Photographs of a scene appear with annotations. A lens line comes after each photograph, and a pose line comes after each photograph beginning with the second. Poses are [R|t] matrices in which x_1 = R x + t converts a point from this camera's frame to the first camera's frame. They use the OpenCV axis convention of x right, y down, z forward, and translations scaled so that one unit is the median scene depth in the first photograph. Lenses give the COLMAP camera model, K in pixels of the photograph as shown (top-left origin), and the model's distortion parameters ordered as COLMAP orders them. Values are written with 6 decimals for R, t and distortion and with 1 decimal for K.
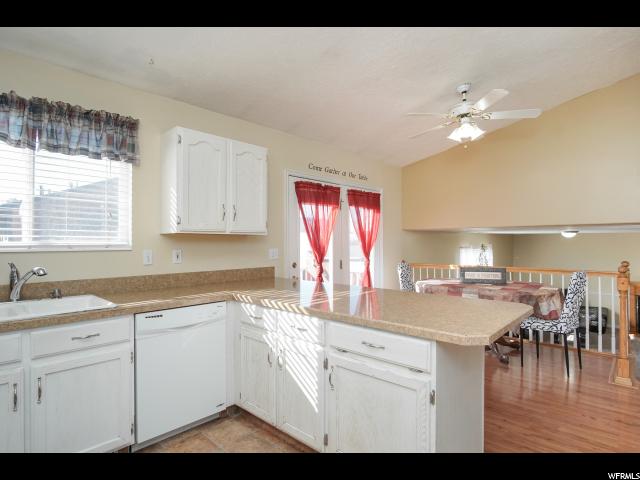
lens RADIAL K [[344.4, 0, 320.4], [0, 344.4, 240.1], [0, 0, 1]] dist [-0.032548, 0.001085]
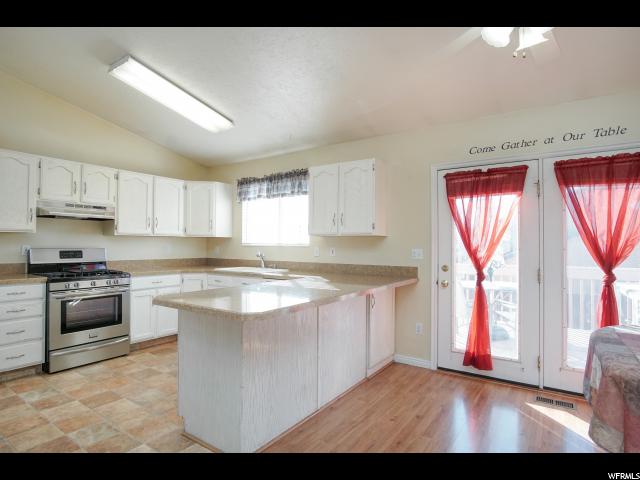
lens RADIAL K [[344.4, 0, 320.6], [0, 344.4, 240.9], [0, 0, 1]] dist [-0.032548, 0.001085]
pose [[0.151080, -0.008216, -0.988487, 0.734936], [-0.004493, 0.999949, -0.008998, 0.010826], [0.988511, 0.005801, 0.151036, 0.526340]]
